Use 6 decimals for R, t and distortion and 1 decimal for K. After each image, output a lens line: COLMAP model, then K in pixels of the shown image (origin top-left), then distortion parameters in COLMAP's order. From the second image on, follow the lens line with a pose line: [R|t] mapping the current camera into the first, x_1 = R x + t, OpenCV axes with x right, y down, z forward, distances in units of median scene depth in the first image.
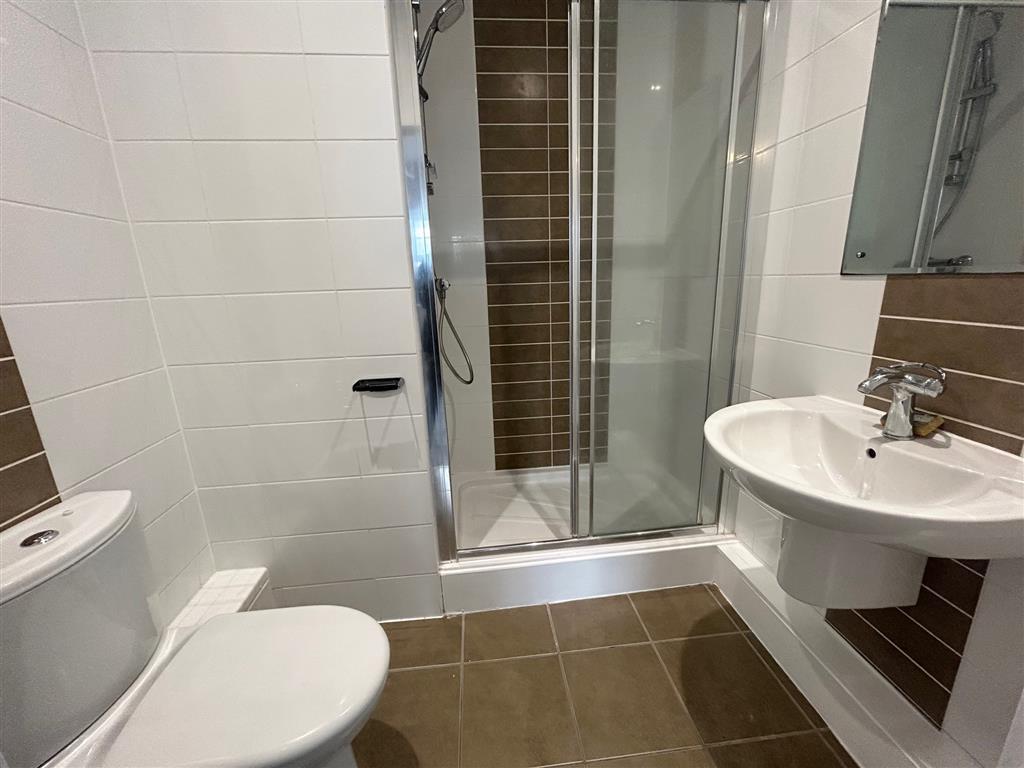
lens RADIAL K [[413.5, 0, 512.0], [0, 413.5, 384.0], [0, 0, 1]] dist [0.000015, 0.000011]
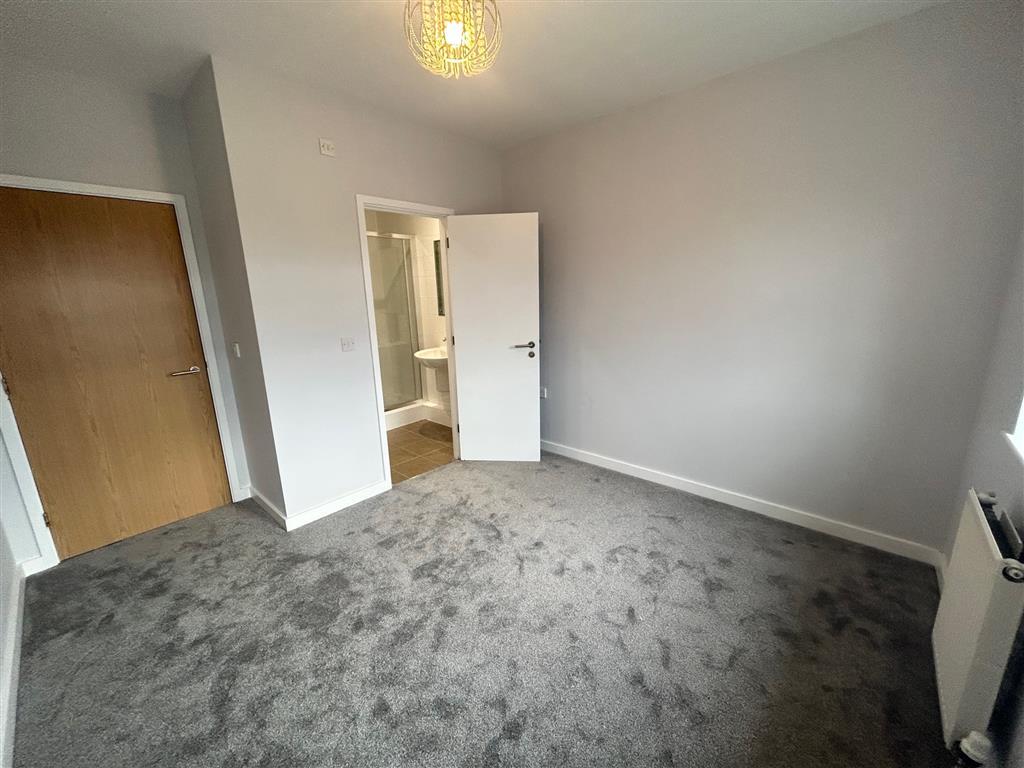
lens RADIAL K [[409.9, 0, 512.0], [0, 409.9, 384.0], [0, 0, 1]] dist [-0.012453, -0.000053]
pose [[0.732334, -0.138114, 0.666792, -0.974697], [0.165558, 0.985946, 0.022389, 0.287676], [-0.660513, 0.093996, 0.744908, -1.615124]]
